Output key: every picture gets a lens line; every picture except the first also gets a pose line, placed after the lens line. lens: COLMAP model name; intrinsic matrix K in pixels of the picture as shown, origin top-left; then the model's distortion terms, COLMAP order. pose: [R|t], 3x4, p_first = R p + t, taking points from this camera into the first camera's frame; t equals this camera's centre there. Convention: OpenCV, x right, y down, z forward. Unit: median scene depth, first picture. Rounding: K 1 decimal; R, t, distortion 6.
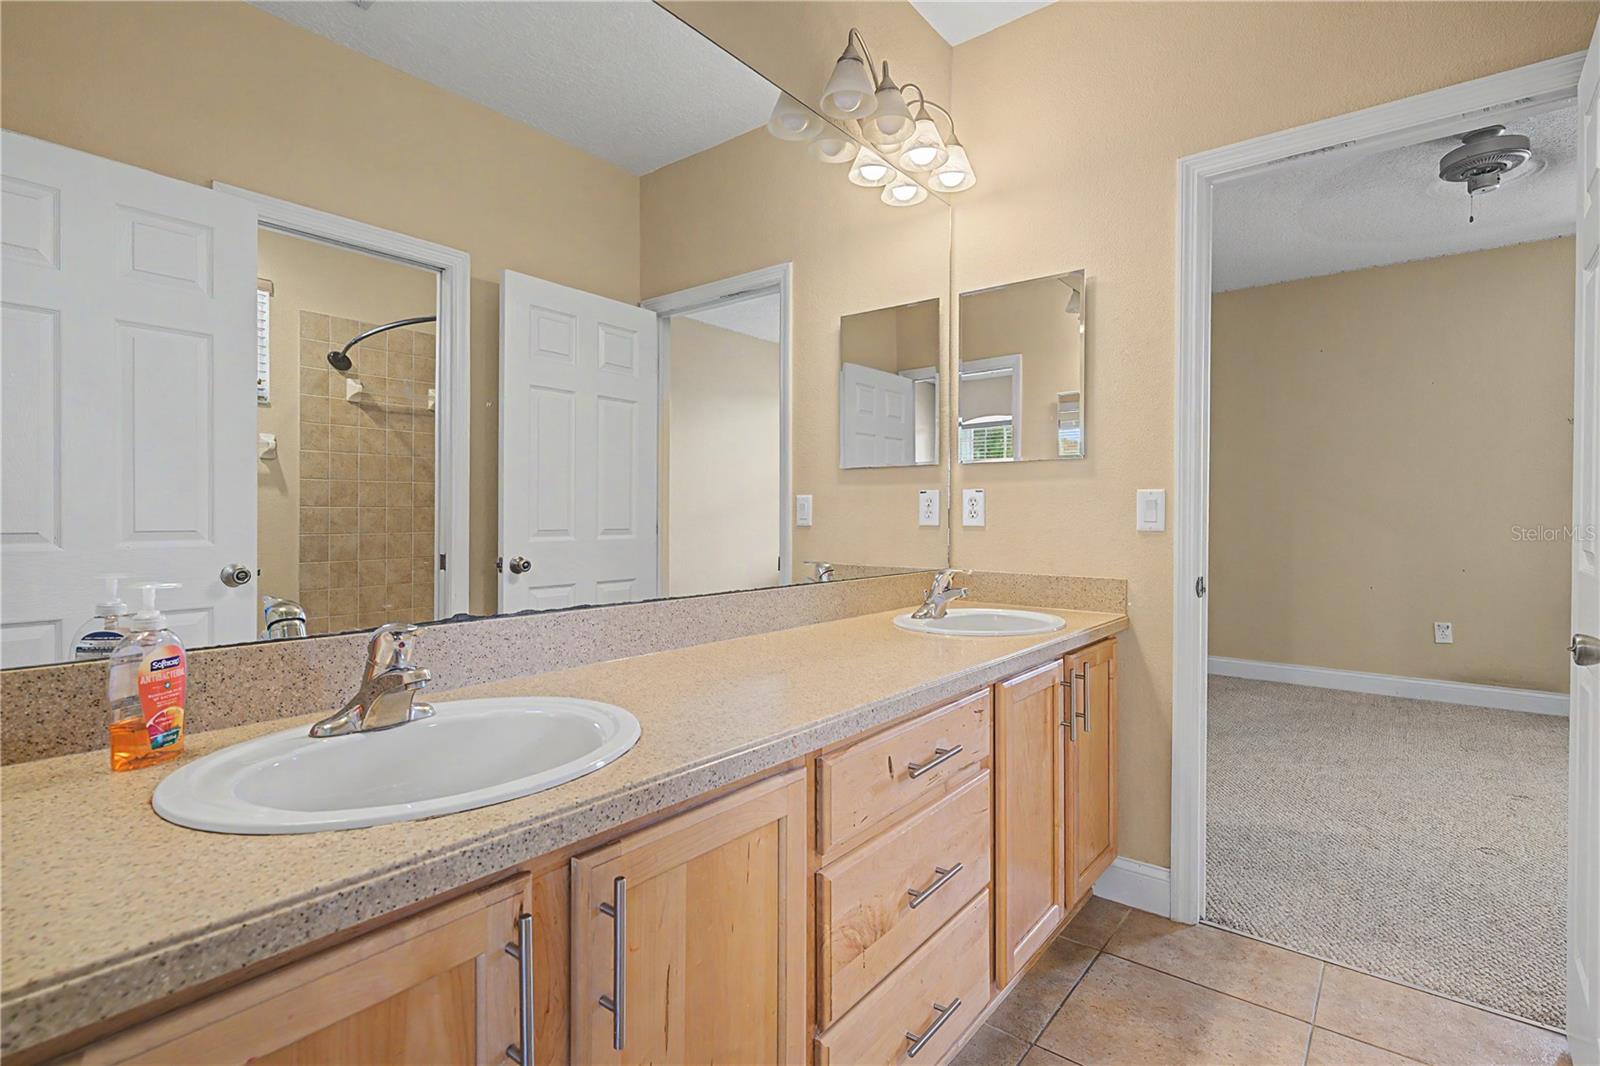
lens RADIAL K [[753.4, 0, 800.0], [0, 753.4, 533.0], [0, 0, 1]] dist [-0.000013, -0.000047]
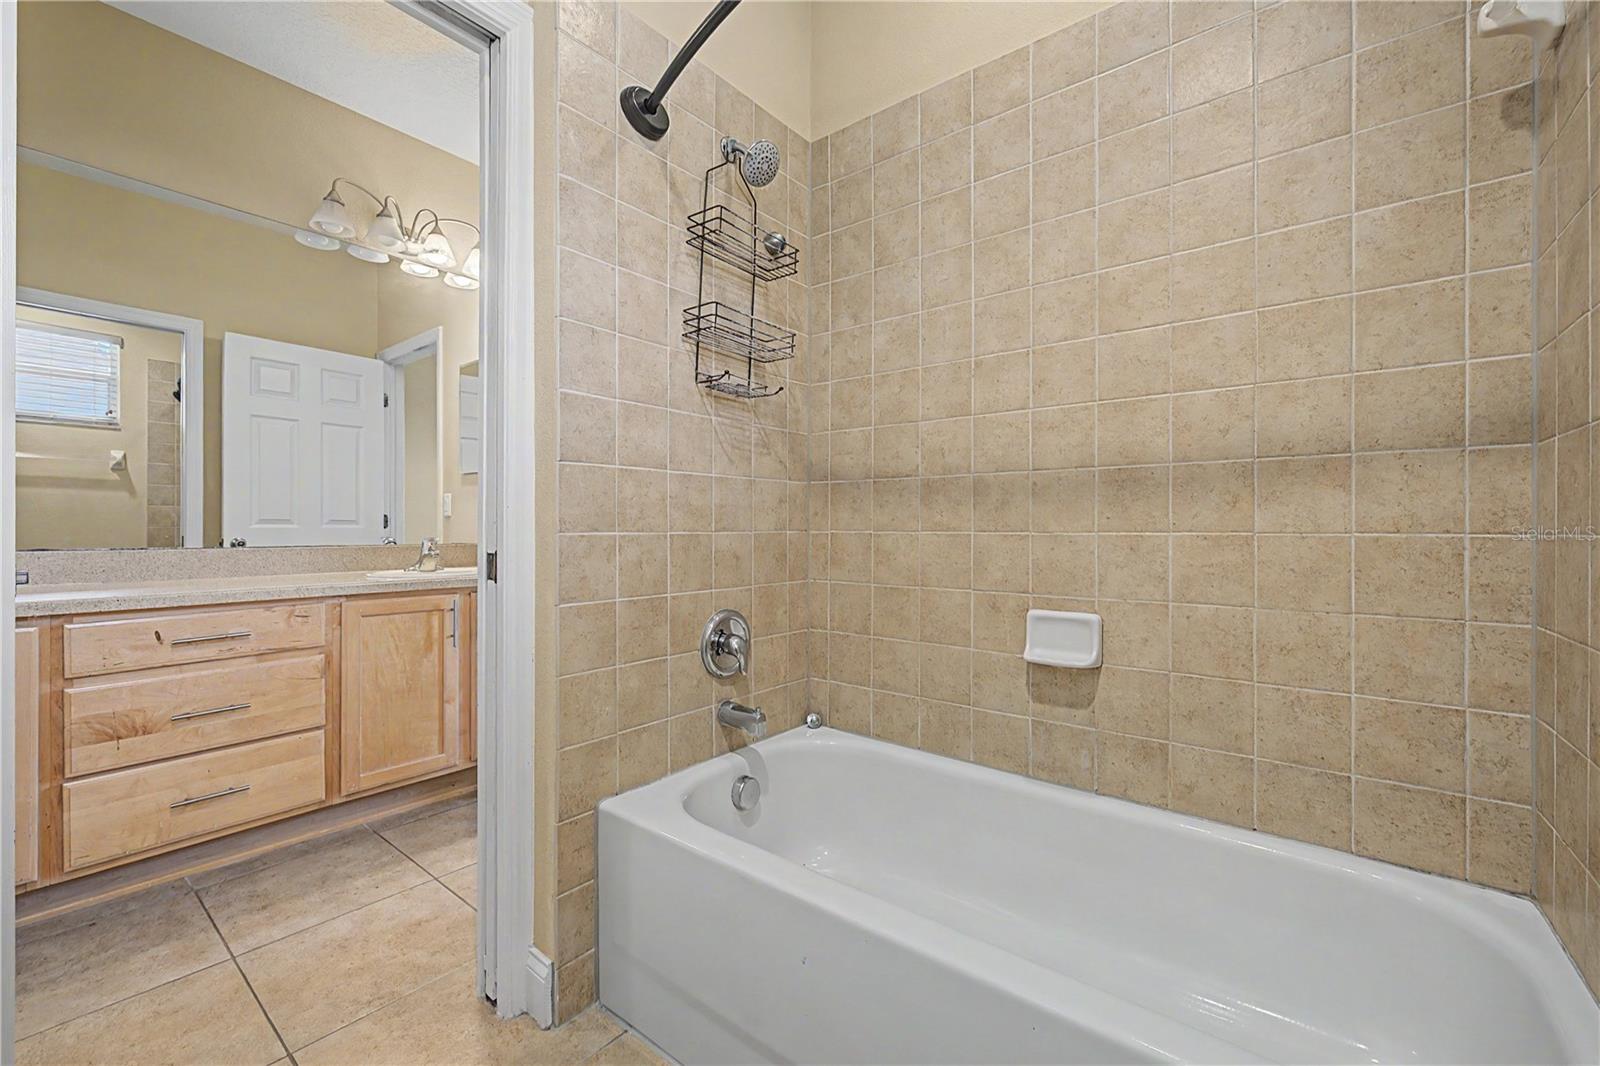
lens RADIAL K [[648.1, 0, 800.0], [0, 648.1, 533.0], [0, 0, 1]] dist [-0.010925, -0.000074]
pose [[0.999934, 0.000145, 0.011504, 0.648792], [0.000022, 0.999895, -0.014479, 0.040892], [-0.011505, 0.014478, 0.999829, -0.193448]]
